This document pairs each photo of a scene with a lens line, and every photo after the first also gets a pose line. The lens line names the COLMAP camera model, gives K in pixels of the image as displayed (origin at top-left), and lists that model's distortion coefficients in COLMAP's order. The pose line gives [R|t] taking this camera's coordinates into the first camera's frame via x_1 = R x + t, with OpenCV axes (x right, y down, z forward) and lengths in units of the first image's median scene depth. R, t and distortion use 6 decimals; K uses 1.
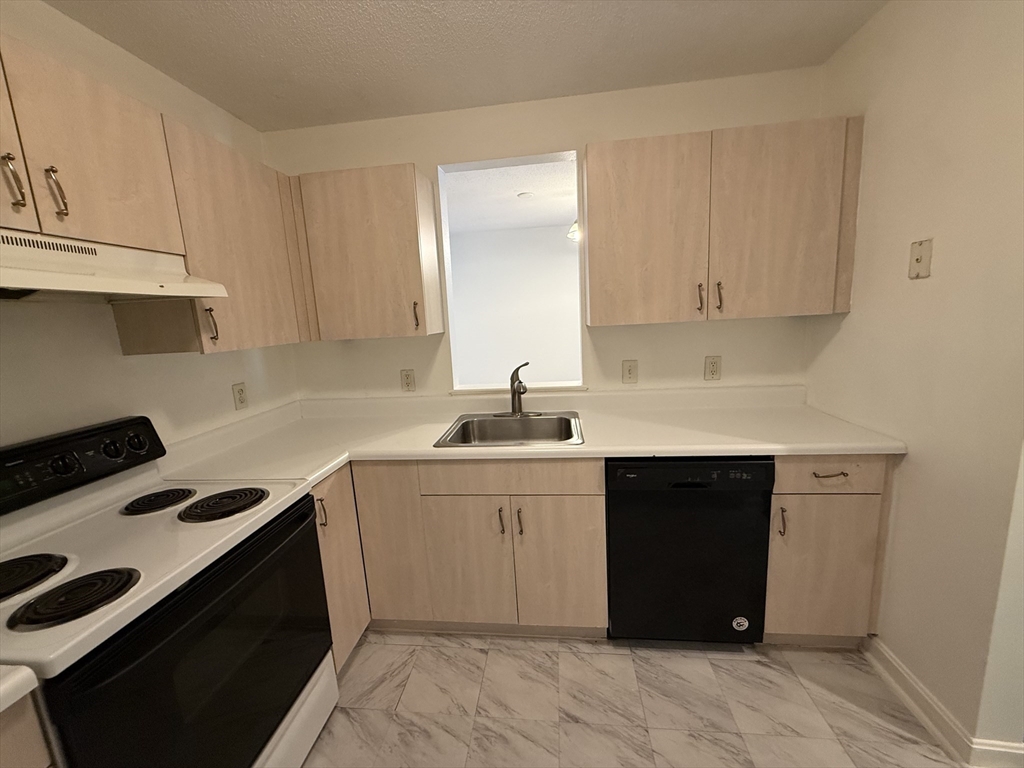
lens RADIAL K [[405.7, 0, 509.5], [0, 405.7, 385.4], [0, 0, 1]] dist [-0.002828, 0.000161]
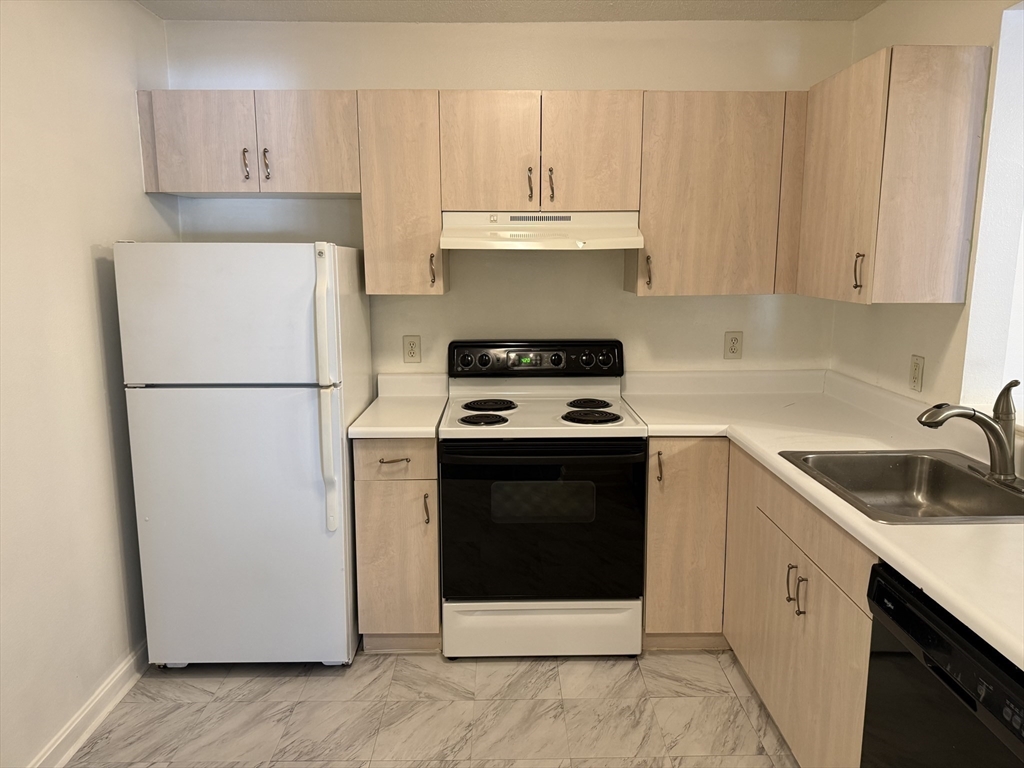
lens RADIAL K [[724.3, 0, 509.7], [0, 724.3, 382.1], [0, 0, 1]] dist [0.005464, -0.002670]
pose [[0.125531, 0.221581, -0.967028, 1.162064], [-0.168102, 0.965395, 0.199385, -0.177907], [0.977744, 0.137531, 0.158435, 0.333337]]
